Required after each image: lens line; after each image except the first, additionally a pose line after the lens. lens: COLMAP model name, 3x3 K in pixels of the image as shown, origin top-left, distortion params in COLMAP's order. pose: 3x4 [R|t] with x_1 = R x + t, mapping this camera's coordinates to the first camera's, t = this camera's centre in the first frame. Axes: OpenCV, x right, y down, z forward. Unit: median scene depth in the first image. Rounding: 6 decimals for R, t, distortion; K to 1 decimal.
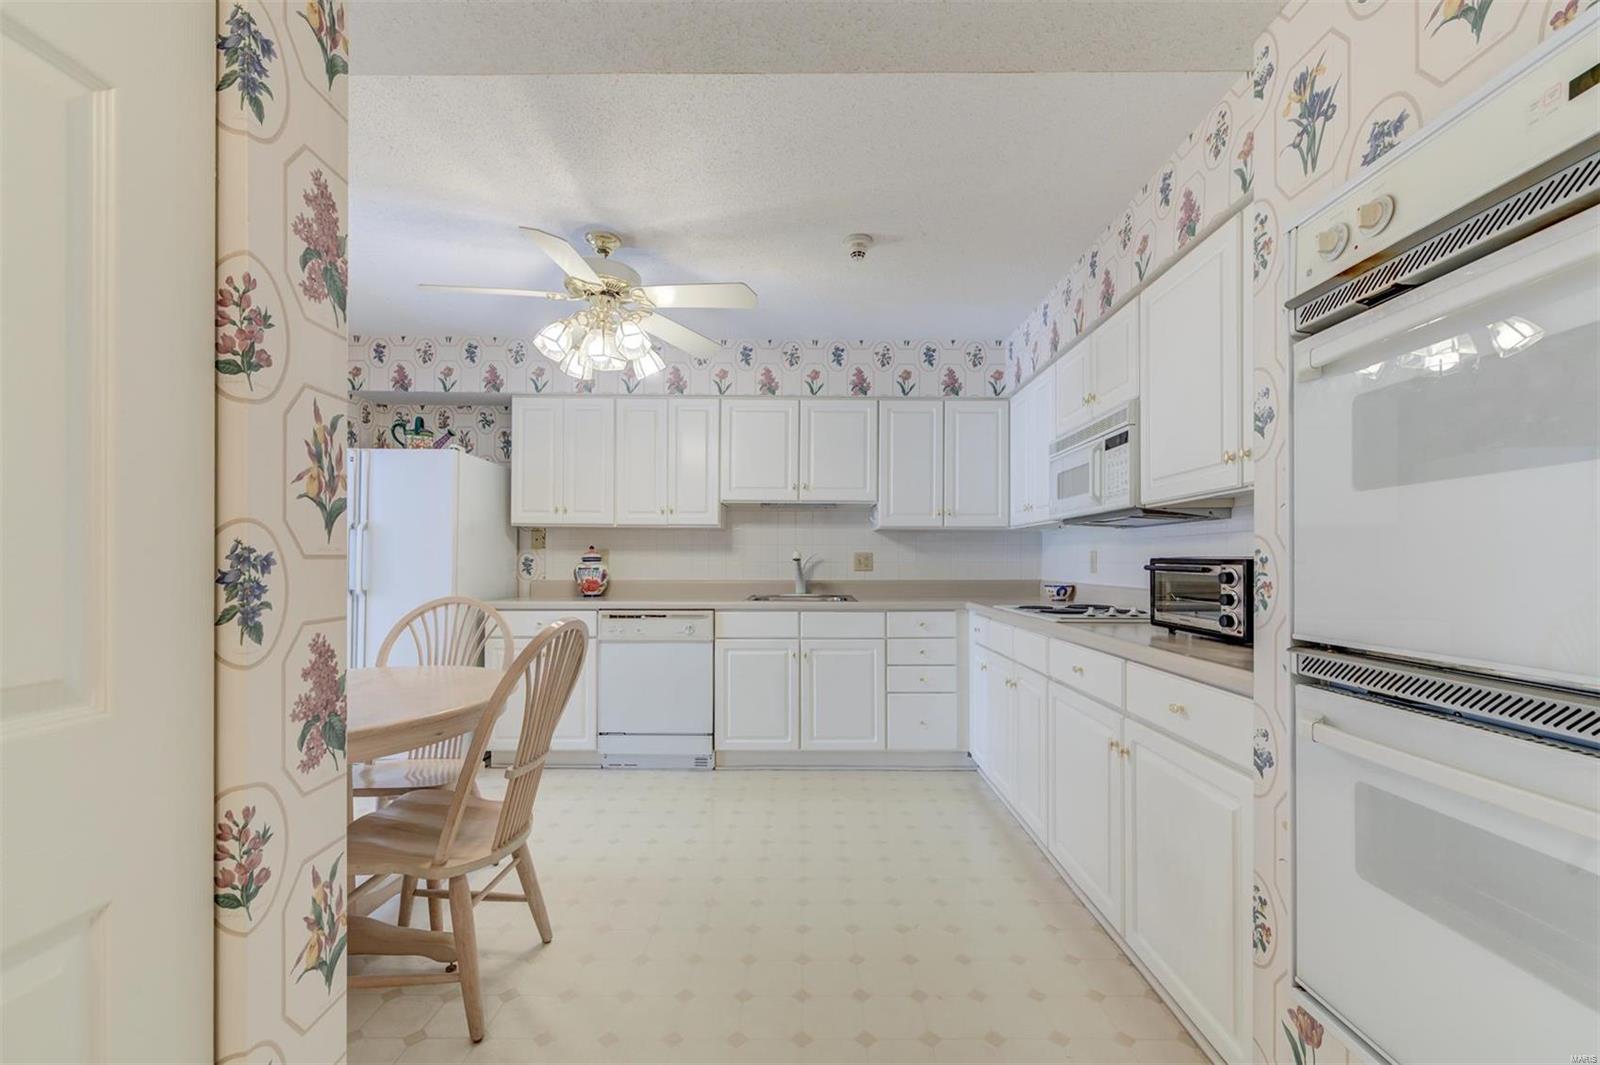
lens RADIAL K [[613.0, 0, 807.2], [0, 613.0, 552.4], [0, 0, 1]] dist [-0.032582, -0.000035]
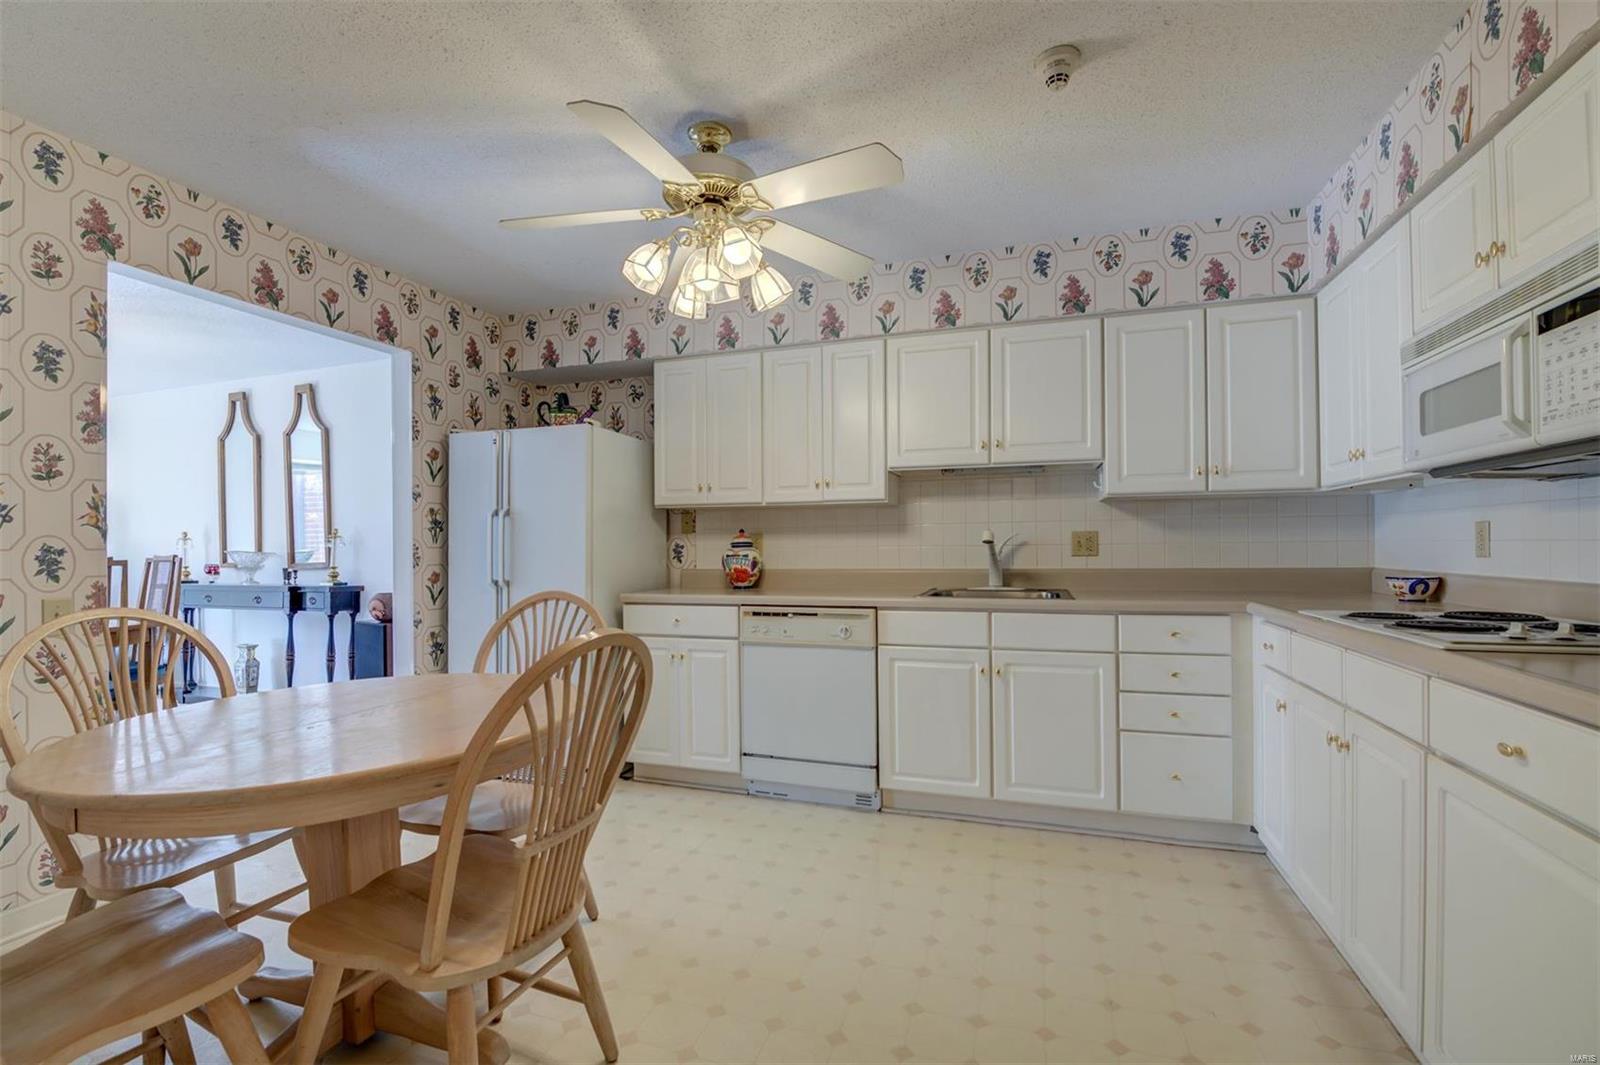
lens RADIAL K [[686.6, 0, 794.9], [0, 686.6, 544.0], [0, 0, 1]] dist [-0.029187, -0.000090]
pose [[0.948522, -0.012383, -0.316468, 0.025984], [0.016429, 0.999814, 0.010120, 0.002078], [0.316283, -0.014798, 0.948549, 0.139735]]
